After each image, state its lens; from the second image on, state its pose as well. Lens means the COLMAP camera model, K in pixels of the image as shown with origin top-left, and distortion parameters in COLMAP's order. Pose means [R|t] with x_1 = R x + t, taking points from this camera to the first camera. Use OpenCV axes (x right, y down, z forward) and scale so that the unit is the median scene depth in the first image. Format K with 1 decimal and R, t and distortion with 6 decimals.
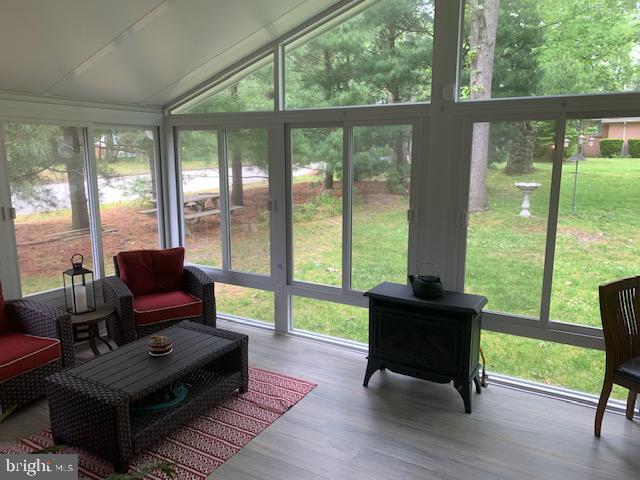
lens RADIAL K [[490.8, 0, 325.8], [0, 490.8, 239.7], [0, 0, 1]] dist [0.064219, -0.084679]
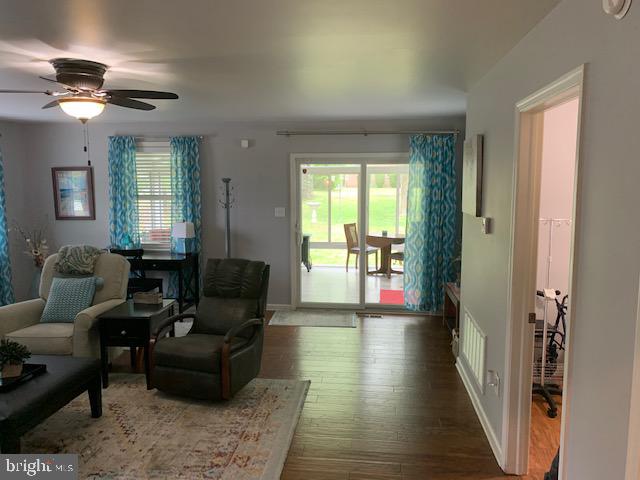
lens RADIAL K [[490.8, 0, 325.8], [0, 490.8, 239.7], [0, 0, 1]] dist [0.064219, -0.084679]
pose [[0.909852, -0.047587, 0.412196, -0.775923], [0.071874, 0.996460, -0.043611, 0.272673], [-0.408661, 0.069306, 0.910051, -1.632667]]
